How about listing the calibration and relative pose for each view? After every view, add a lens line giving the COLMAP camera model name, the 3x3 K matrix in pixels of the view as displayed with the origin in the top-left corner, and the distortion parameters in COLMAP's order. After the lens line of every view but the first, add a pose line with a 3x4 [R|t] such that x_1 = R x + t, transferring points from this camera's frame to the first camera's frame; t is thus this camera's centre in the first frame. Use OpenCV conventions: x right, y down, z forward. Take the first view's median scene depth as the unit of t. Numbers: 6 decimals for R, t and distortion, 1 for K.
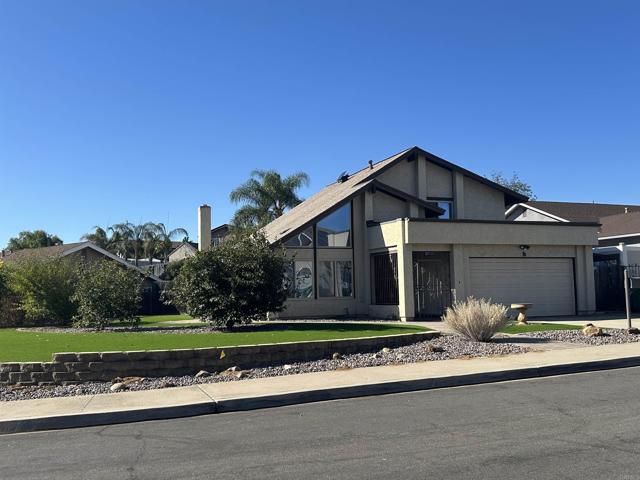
lens RADIAL K [[638.6, 0, 314.9], [0, 638.6, 239.9], [0, 0, 1]] dist [0.045461, 0.000000]
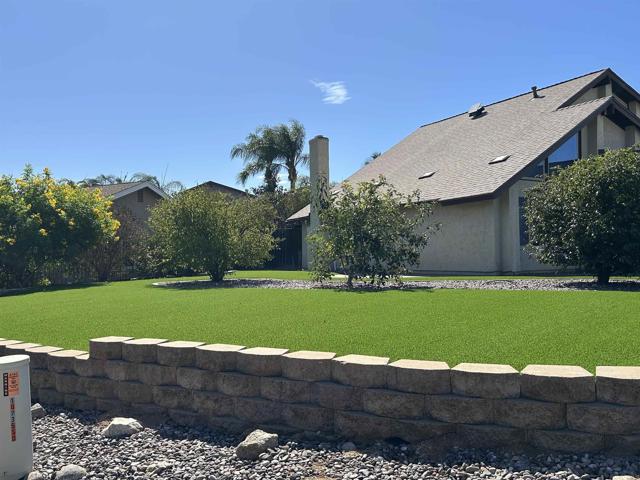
lens RADIAL K [[562.5, 0, 316.6], [0, 562.5, 234.4], [0, 0, 1]] dist [0.069334, -0.083958]
pose [[0.986693, 0.015092, 0.161895, -0.408662], [-0.022215, 0.998859, 0.042281, 0.056874], [-0.161072, -0.045315, 0.985902, 0.401020]]
